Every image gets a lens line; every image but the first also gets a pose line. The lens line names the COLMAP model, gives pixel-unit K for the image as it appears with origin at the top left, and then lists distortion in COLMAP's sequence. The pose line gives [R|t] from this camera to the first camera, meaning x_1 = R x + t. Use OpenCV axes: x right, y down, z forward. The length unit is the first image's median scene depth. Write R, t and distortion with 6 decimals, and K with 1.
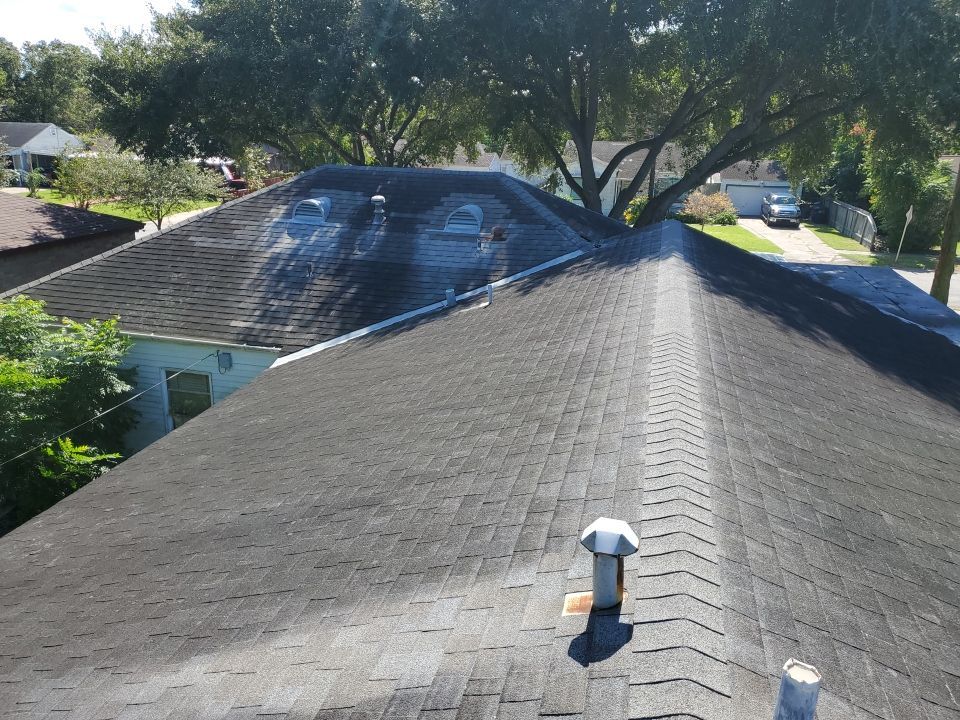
lens RADIAL K [[745.0, 0, 480.0], [0, 745.0, 360.0], [0, 0, 1]] dist [0.018747, -0.005039]
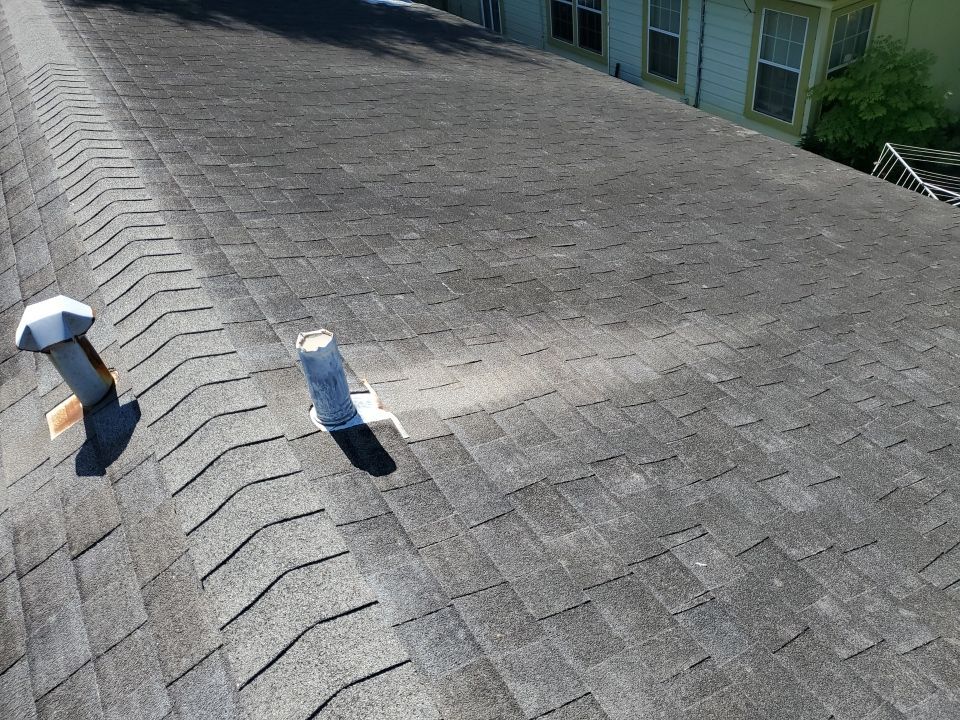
lens RADIAL K [[737.7, 0, 504.5], [0, 737.7, 356.3], [0, 0, 1]] dist [0.065308, -0.063891]
pose [[0.693942, -0.526207, 0.491478, 0.099053], [0.328490, 0.838772, 0.434230, 0.083830], [-0.640733, -0.139885, 0.754913, 0.116682]]
